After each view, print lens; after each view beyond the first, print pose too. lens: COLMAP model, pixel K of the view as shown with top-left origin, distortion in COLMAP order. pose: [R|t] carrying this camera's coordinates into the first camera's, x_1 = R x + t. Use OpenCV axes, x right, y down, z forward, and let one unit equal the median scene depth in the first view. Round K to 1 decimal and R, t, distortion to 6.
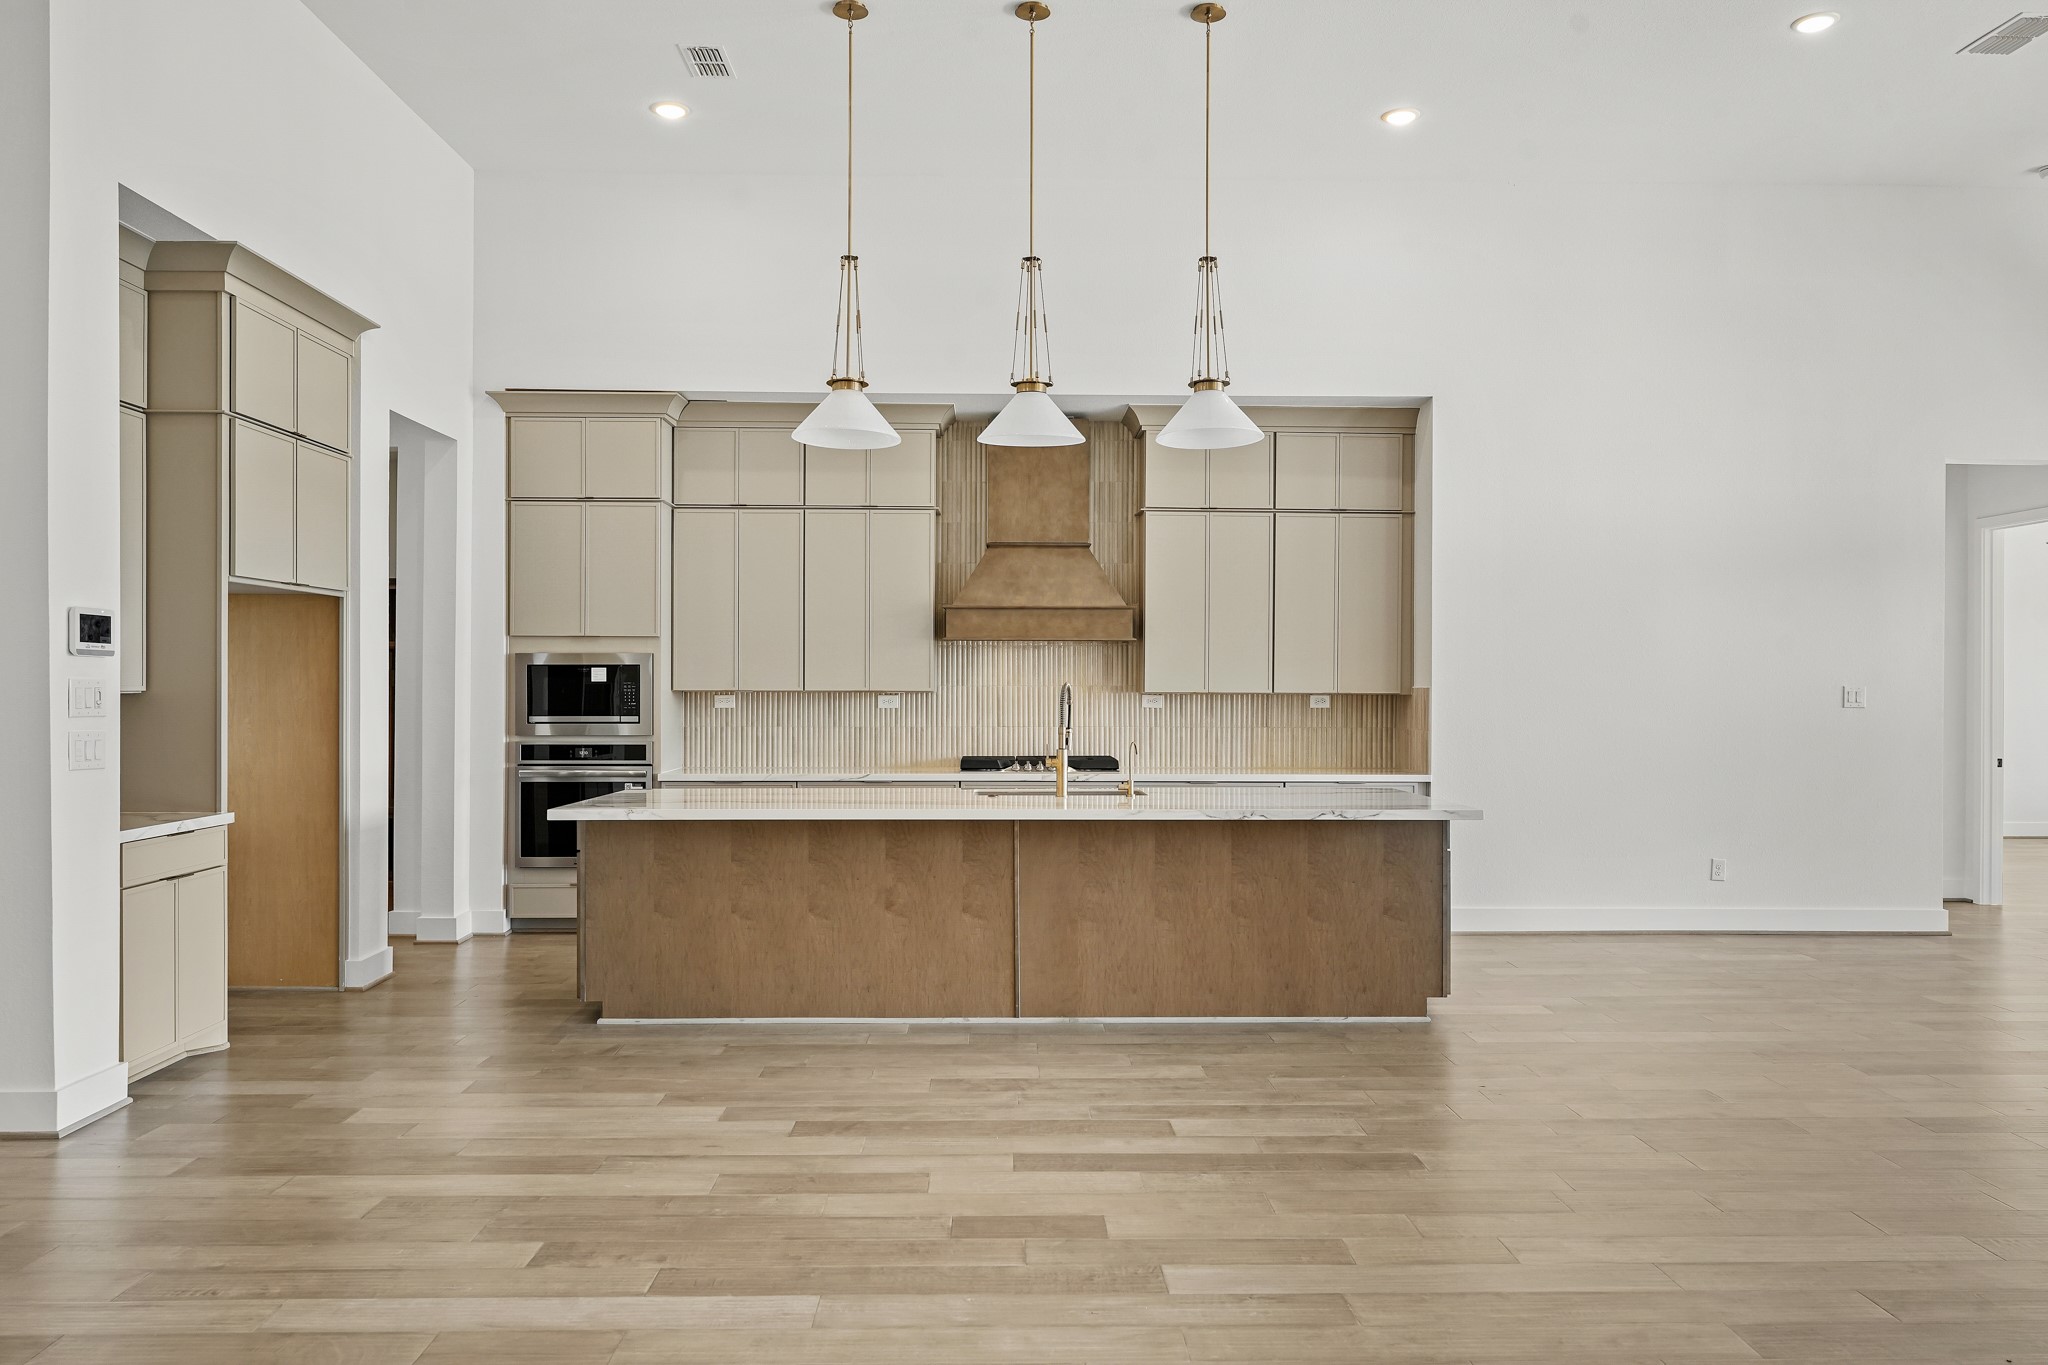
lens RADIAL K [[1418.4, 0, 1006.4], [0, 1418.4, 685.4], [0, 0, 1]] dist [0.000169, 0.001670]
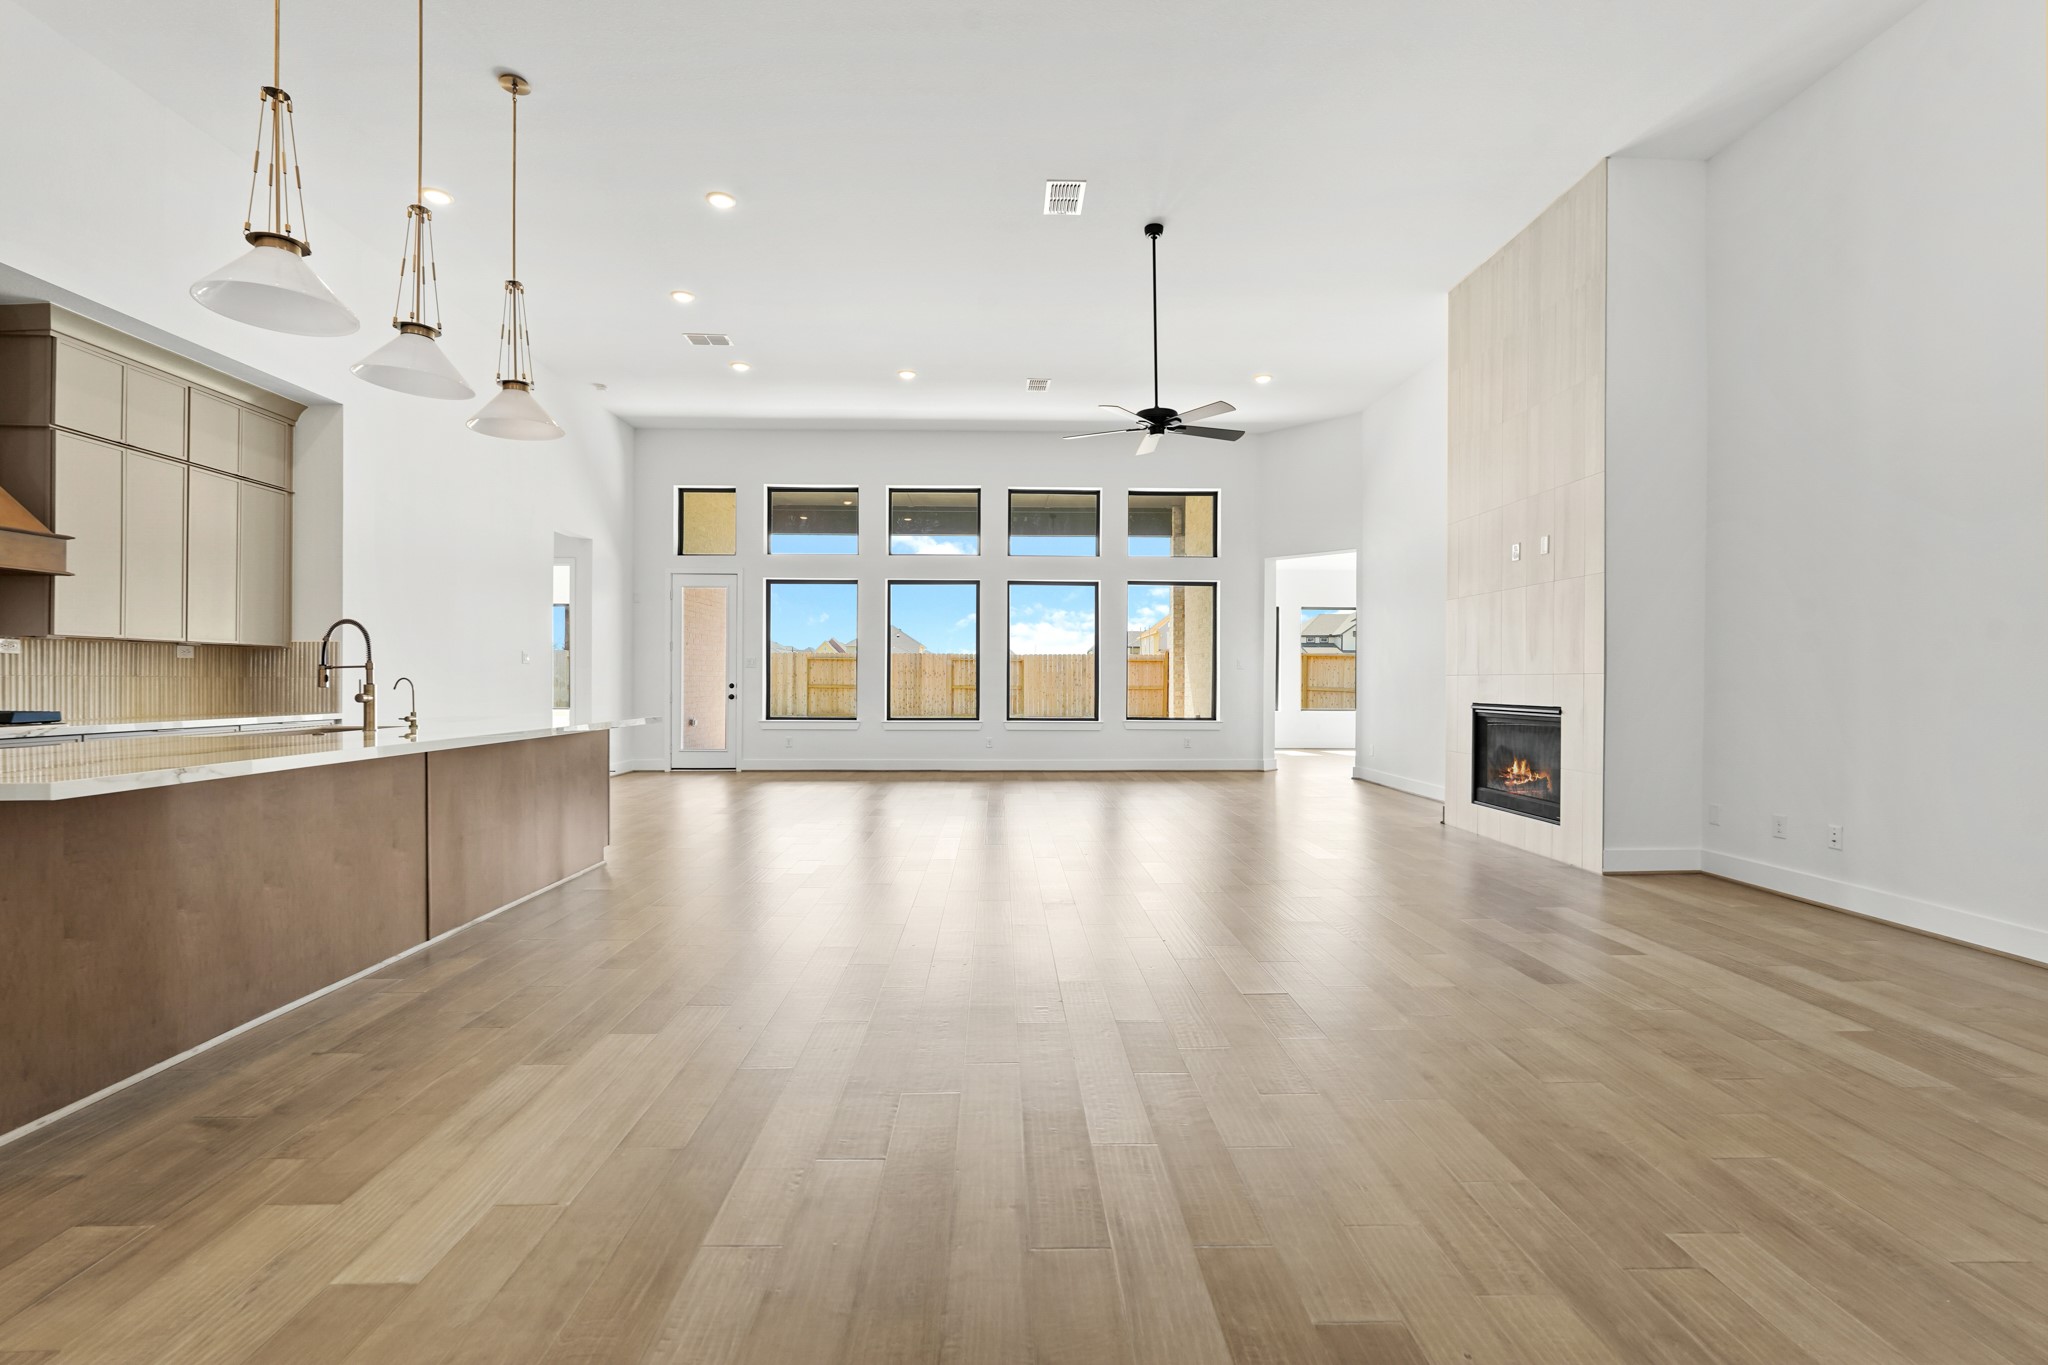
lens RADIAL K [[908.7, 0, 1010.6], [0, 908.7, 684.1], [0, 0, 1]] dist [-0.019097, 0.000591]
pose [[-0.004097, -0.007731, 0.999962, -0.471986], [-0.003539, 0.999964, 0.007717, 0.029767], [-0.999985, -0.003507, -0.004124, 0.421152]]
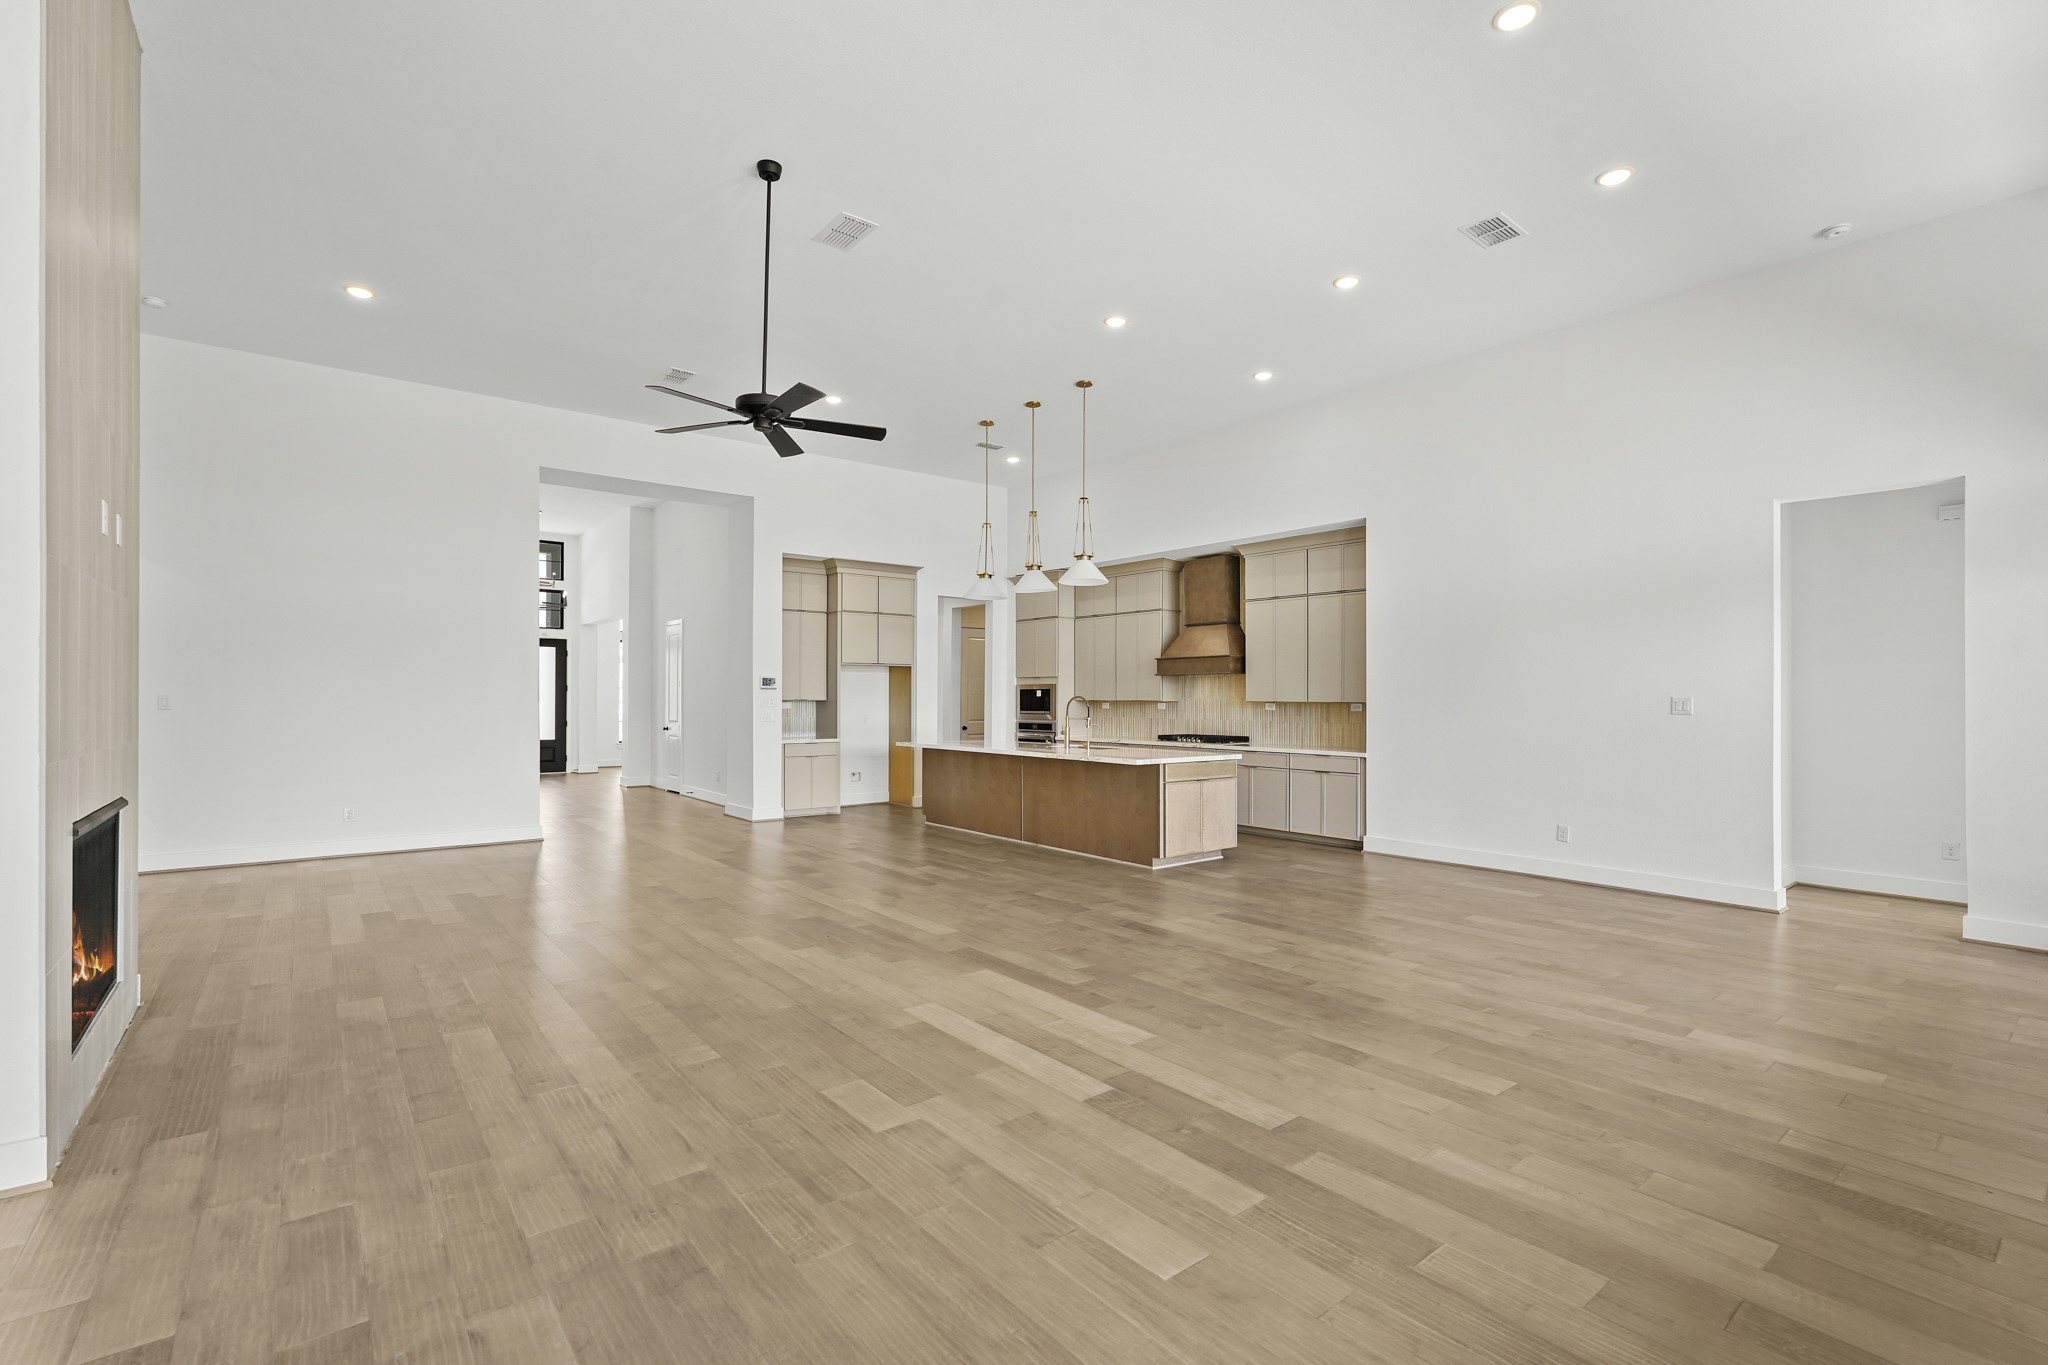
lens RADIAL K [[908.7, 0, 1034.1], [0, 908.7, 688.0], [0, 0, 1]] dist [-0.019097, 0.000591]
pose [[0.617064, -0.009119, -0.786860, 0.874535], [0.001333, 0.999944, -0.010542, -0.000559], [0.786912, 0.005456, 0.617042, 0.072589]]
